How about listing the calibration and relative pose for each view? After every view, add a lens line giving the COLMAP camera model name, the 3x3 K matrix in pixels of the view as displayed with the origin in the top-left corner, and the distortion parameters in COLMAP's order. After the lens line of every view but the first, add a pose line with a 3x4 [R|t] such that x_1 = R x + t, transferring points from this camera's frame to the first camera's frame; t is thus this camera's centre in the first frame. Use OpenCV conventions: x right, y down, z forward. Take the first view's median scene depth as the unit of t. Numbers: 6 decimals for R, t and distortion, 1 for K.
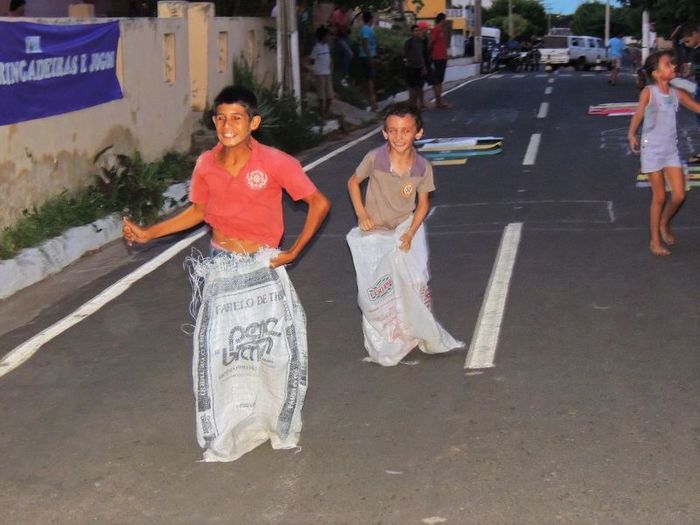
lens RADIAL K [[1563.9, 0, 350.0], [0, 1563.9, 262.5], [0, 0, 1]] dist [-0.071062, 0.060522]
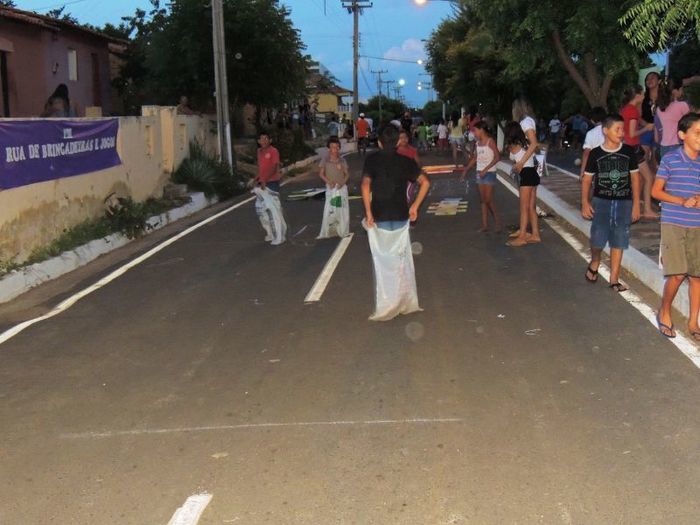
lens RADIAL K [[1107.9, 0, 350.0], [0, 1107.9, 262.5], [0, 0, 1]] dist [-0.035110, -0.061570]
pose [[0.998119, -0.016969, 0.058911, 0.027699], [0.018087, 0.999665, -0.018496, 0.025534], [-0.058577, 0.019527, 0.998092, -0.193640]]
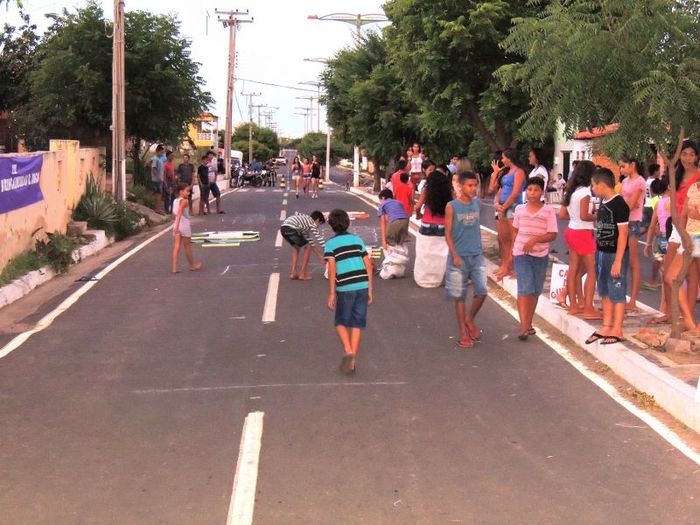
lens RADIAL K [[1563.9, 0, 350.0], [0, 1563.9, 262.5], [0, 0, 1]] dist [-0.071062, 0.060522]
pose [[0.984103, 0.022089, 0.176217, -0.113445], [-0.009773, 0.997467, -0.070455, 0.077605], [-0.177327, 0.067613, 0.981827, -0.707920]]
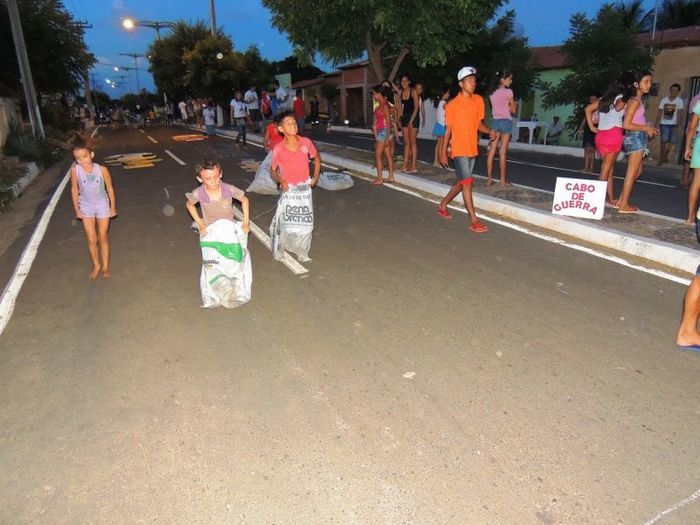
lens RADIAL K [[546.8, 0, 360.4], [0, 546.8, 263.3], [0, 0, 1]] dist [0.002629, -0.002098]
pose [[0.834066, -0.158282, 0.528470, -0.125640], [0.087427, 0.983774, 0.156666, -0.026922], [-0.544693, -0.084467, 0.834371, 0.211572]]
